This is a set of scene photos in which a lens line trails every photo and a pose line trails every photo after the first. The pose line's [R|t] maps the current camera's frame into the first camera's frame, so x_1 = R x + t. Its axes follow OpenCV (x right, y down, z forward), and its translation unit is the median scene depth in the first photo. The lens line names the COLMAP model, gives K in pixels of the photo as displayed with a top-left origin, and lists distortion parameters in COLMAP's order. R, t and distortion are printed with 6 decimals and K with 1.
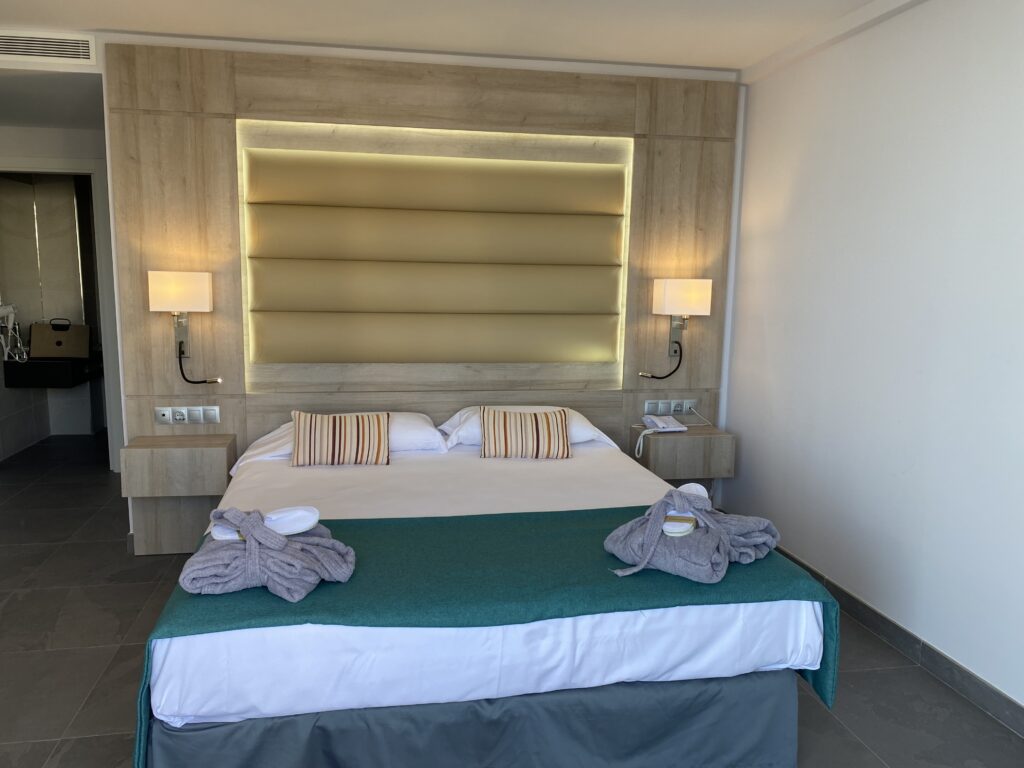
lens RADIAL K [[775.4, 0, 512.0], [0, 775.4, 384.0], [0, 0, 1]] dist [0.053736, -0.067058]
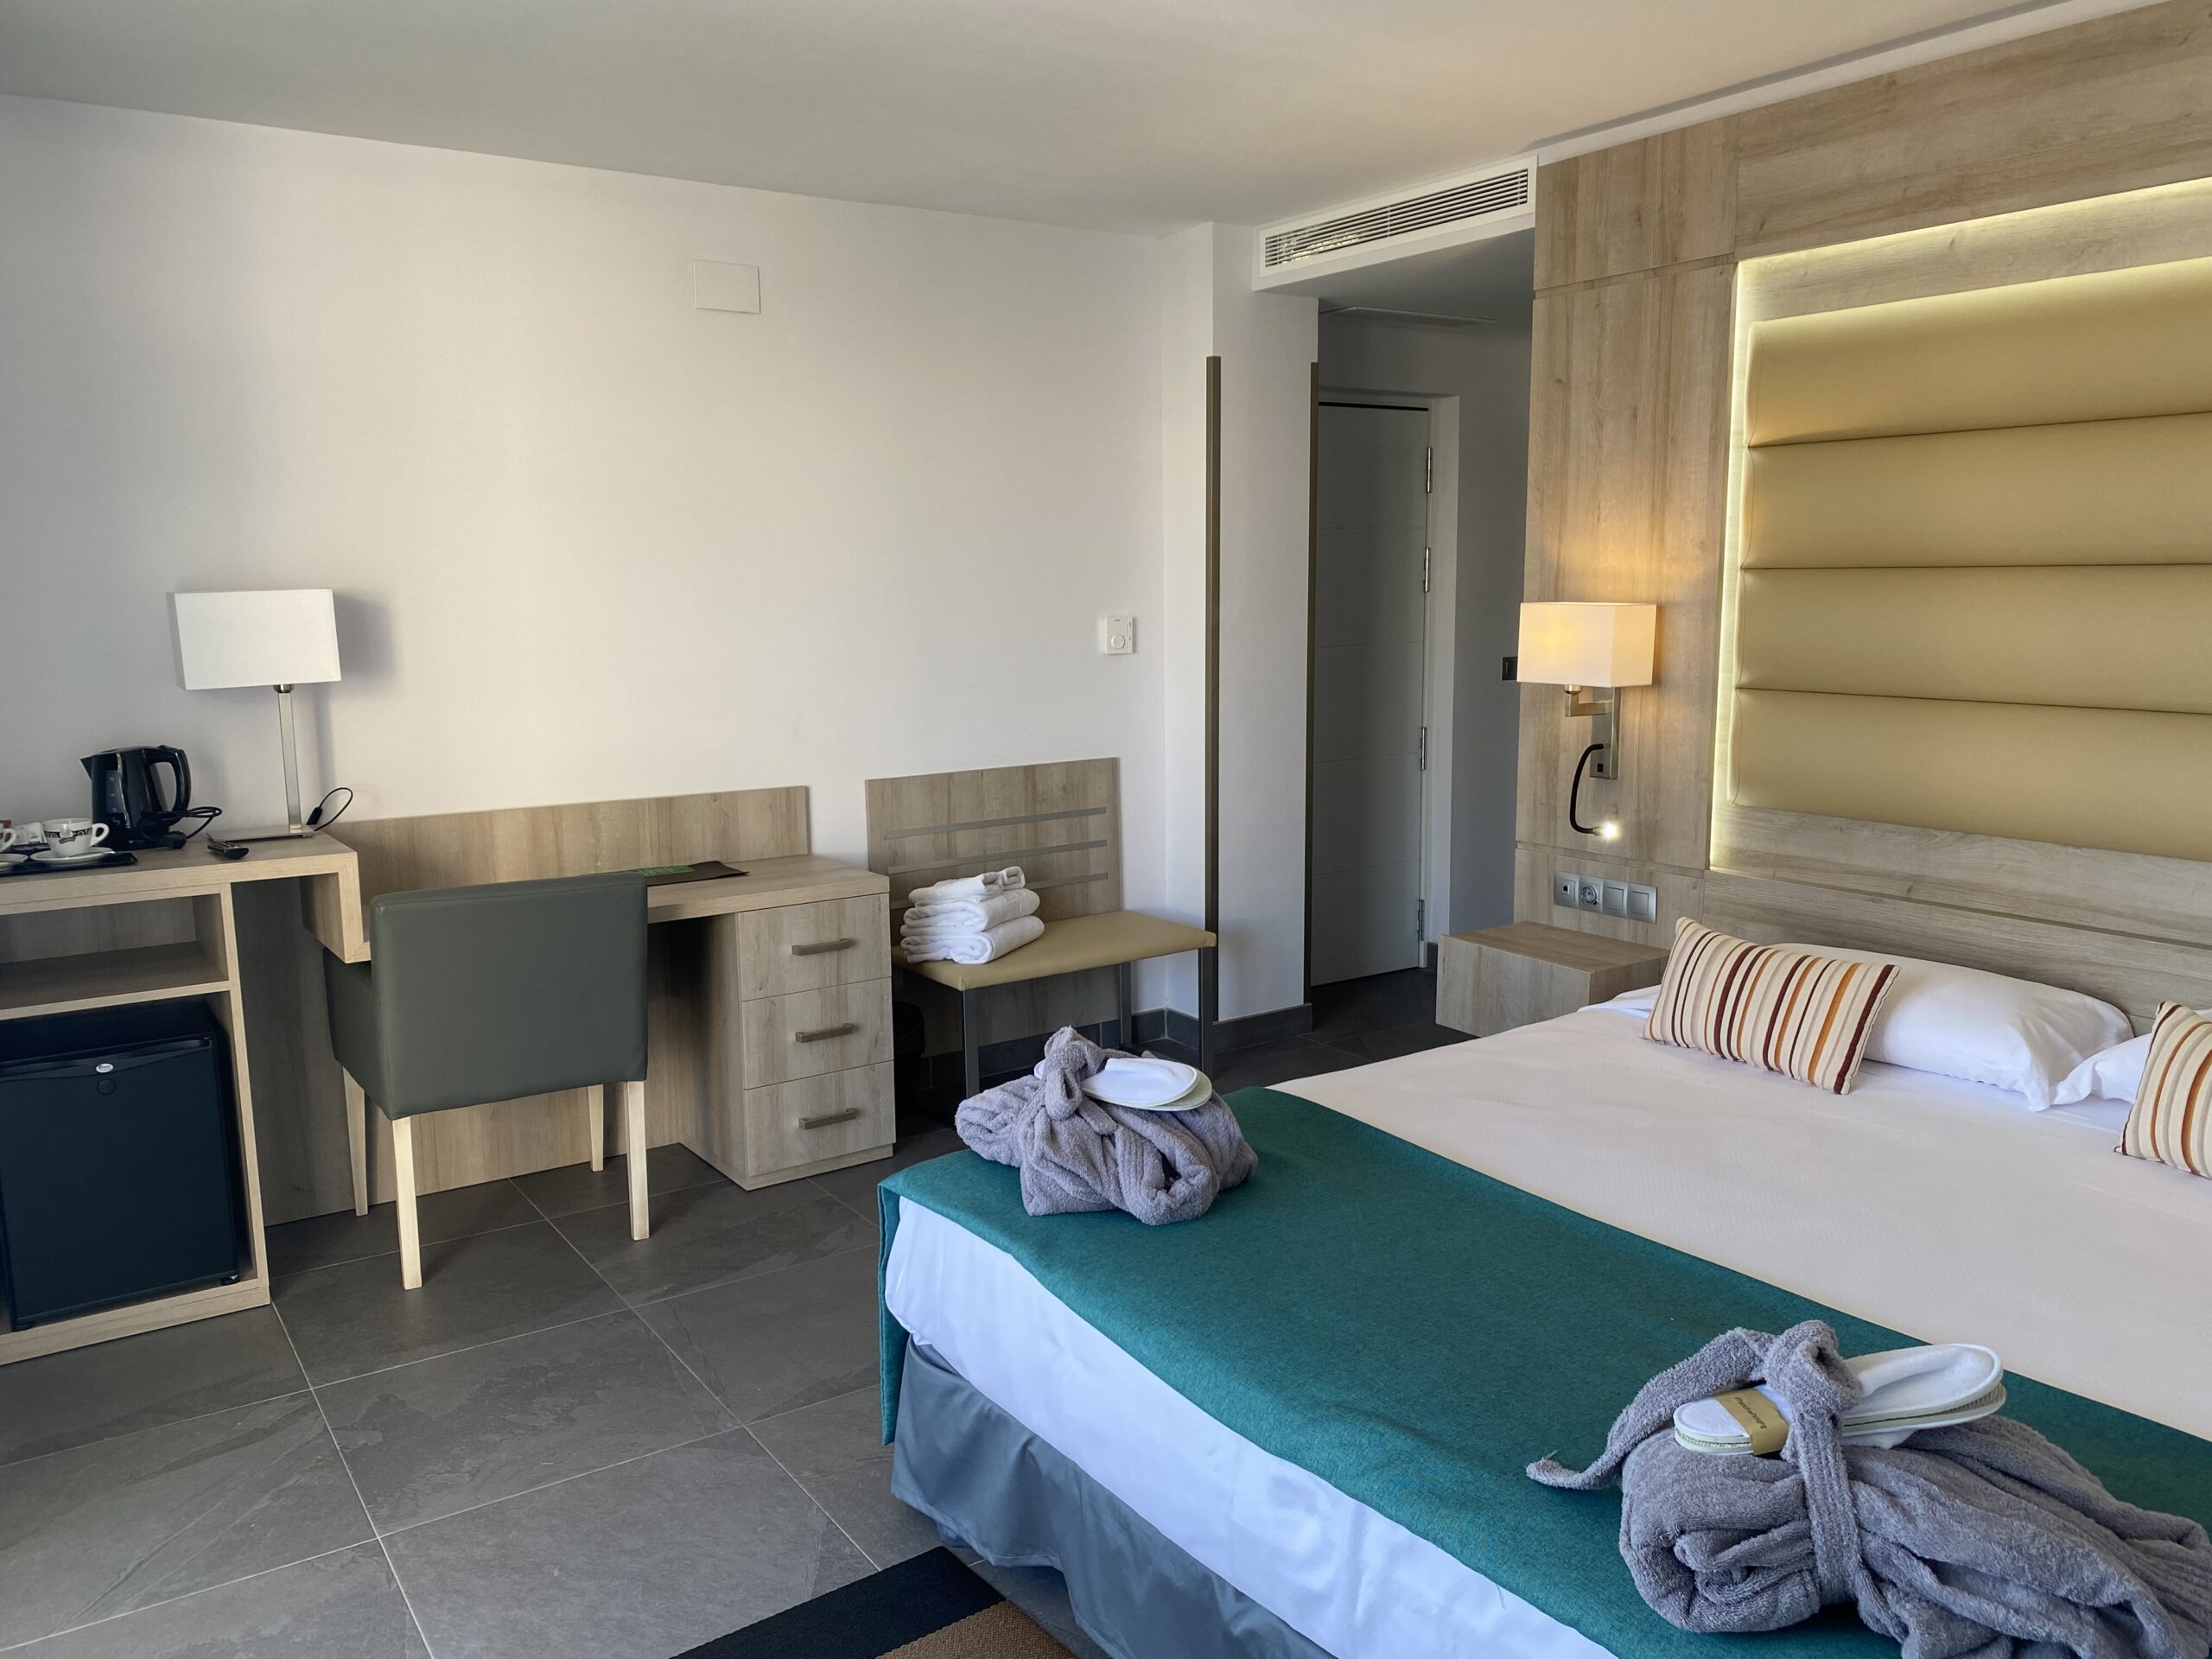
lens RADIAL K [[1699.3, 0, 1112.1], [0, 1699.3, 844.4], [0, 0, 1]] dist [0.010244, 0.005480]
pose [[0.410035, 0.124224, -0.903570, 0.414905], [-0.113198, 0.989953, 0.084731, -0.047480], [0.905018, 0.067540, 0.419978, 0.273449]]
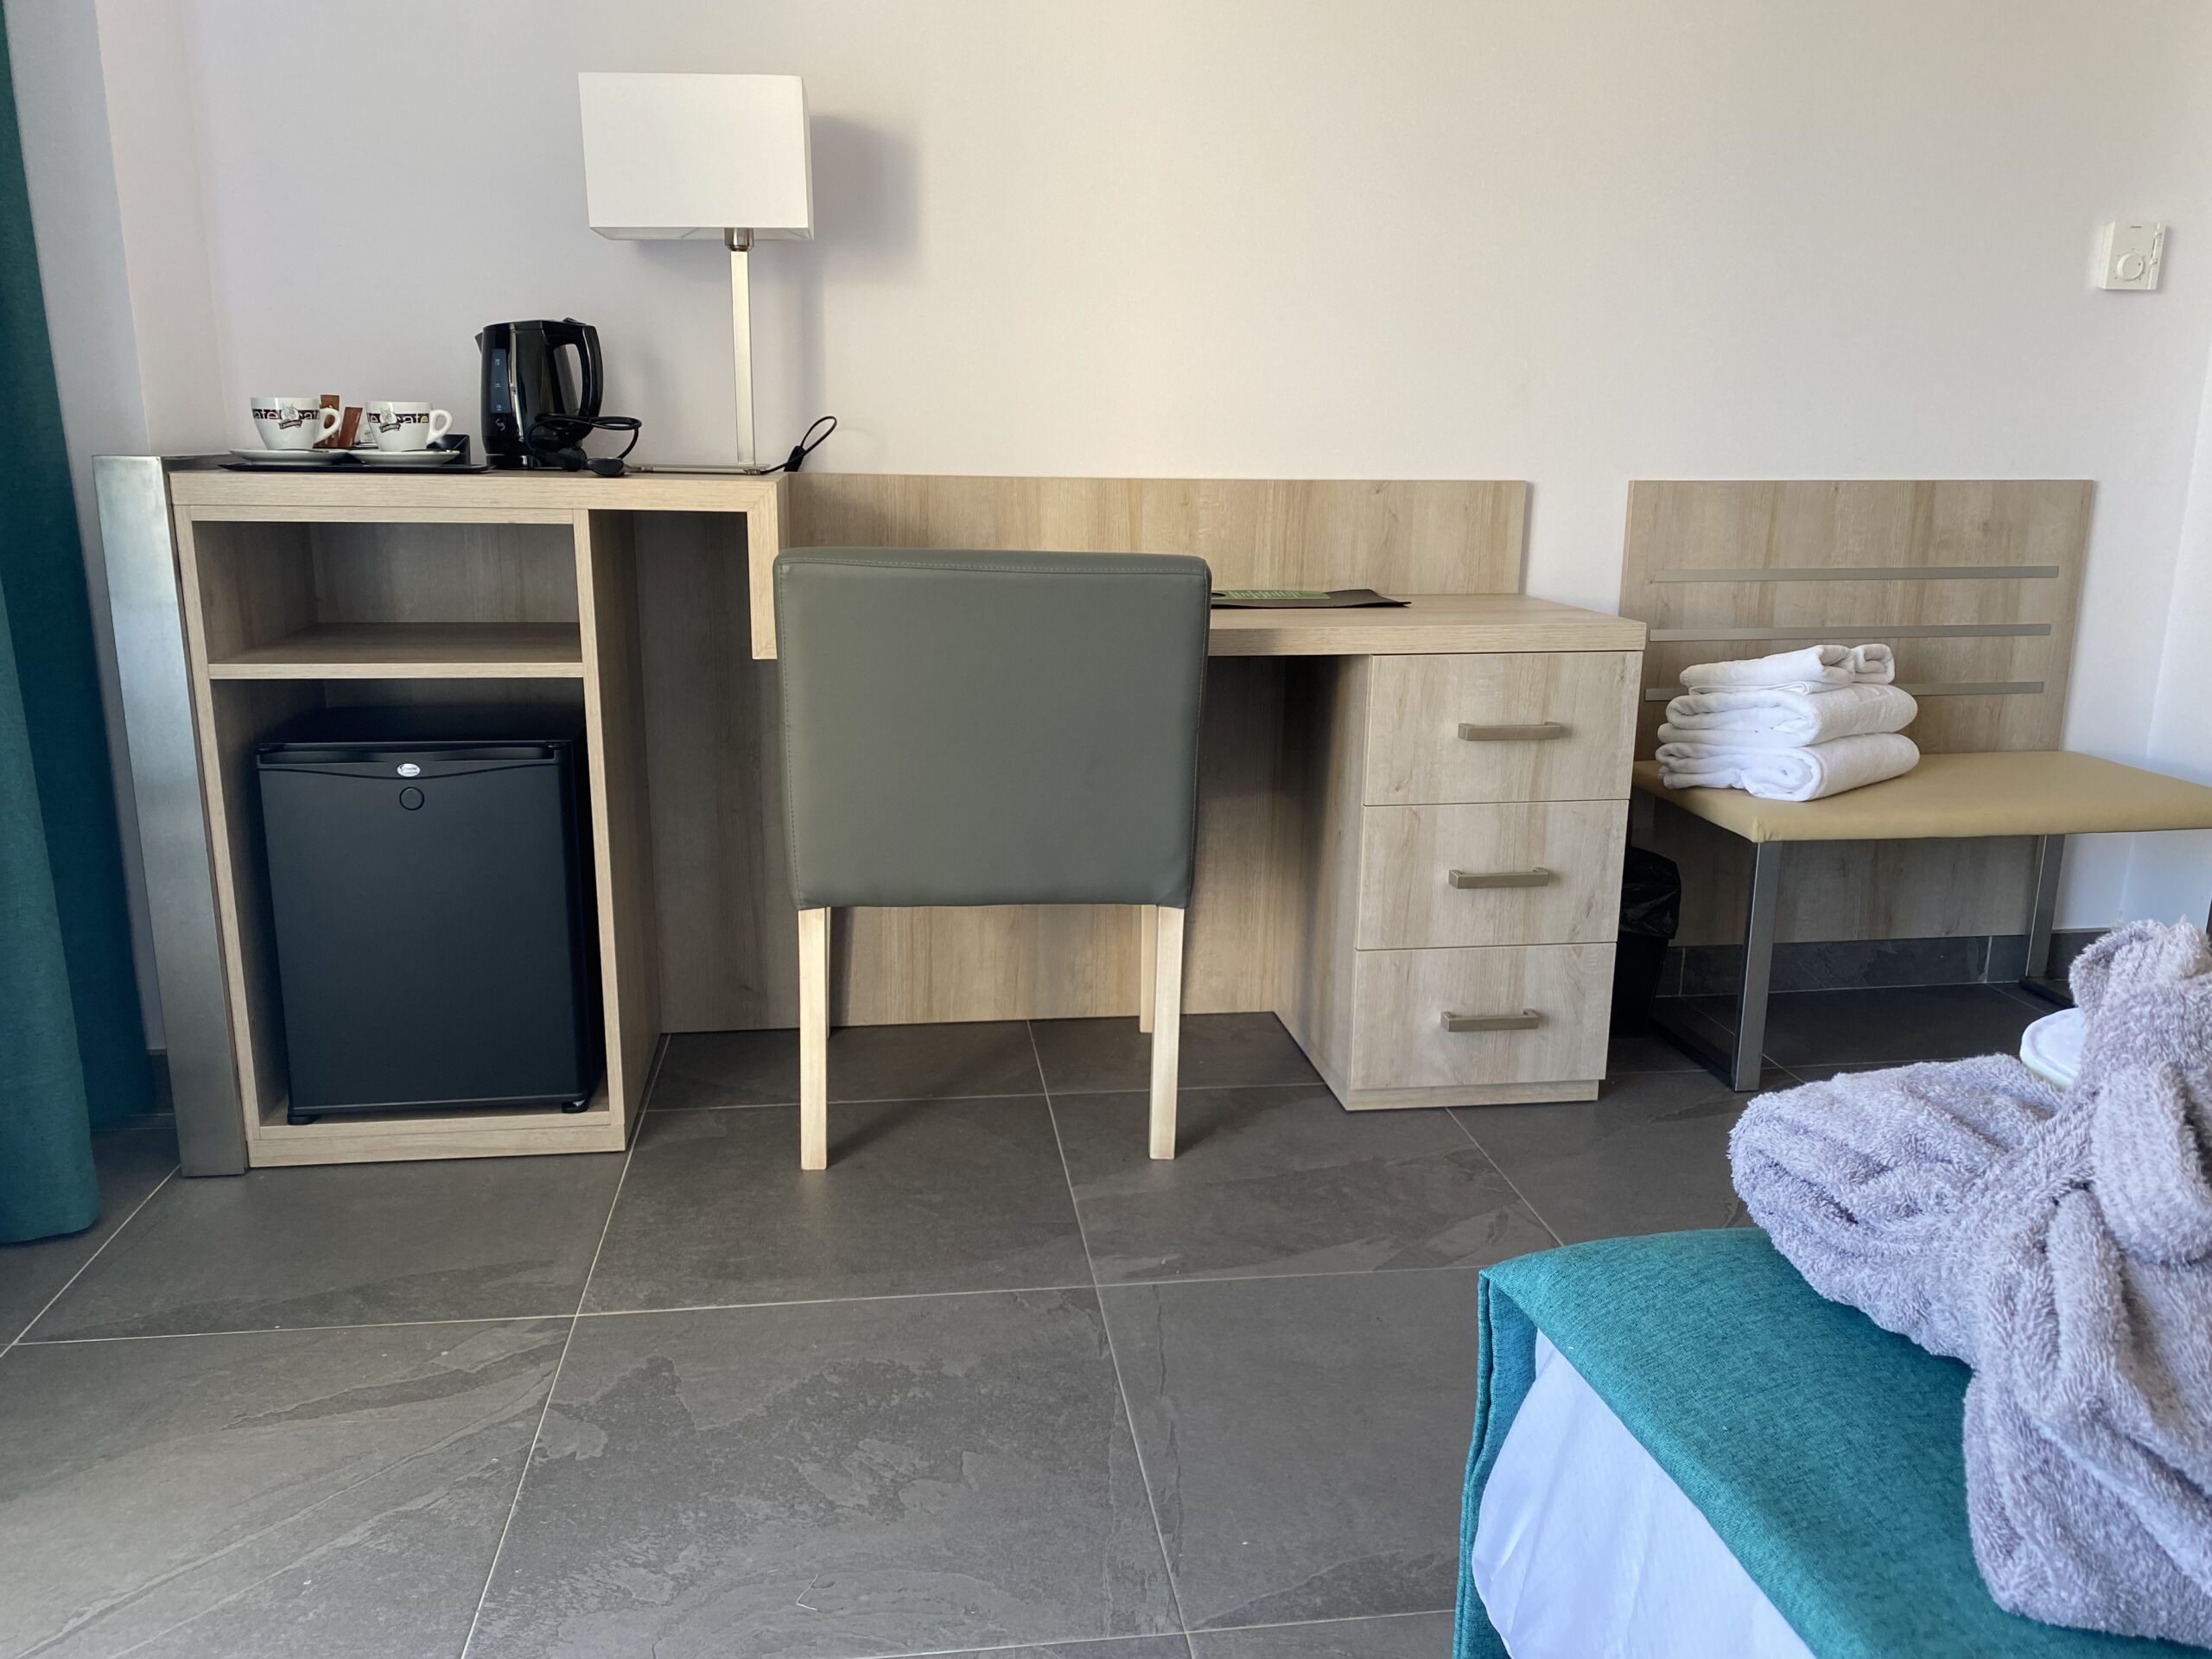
lens RADIAL K [[1674.9, 0, 1106.0], [0, 1674.9, 829.5], [0, 0, 1]] dist [0.053736, -0.067058]
pose [[-0.039756, 0.215049, -0.975794, -0.010848], [-0.158831, 0.962789, 0.218654, 0.053031], [0.986505, 0.163679, -0.004121, 0.426185]]
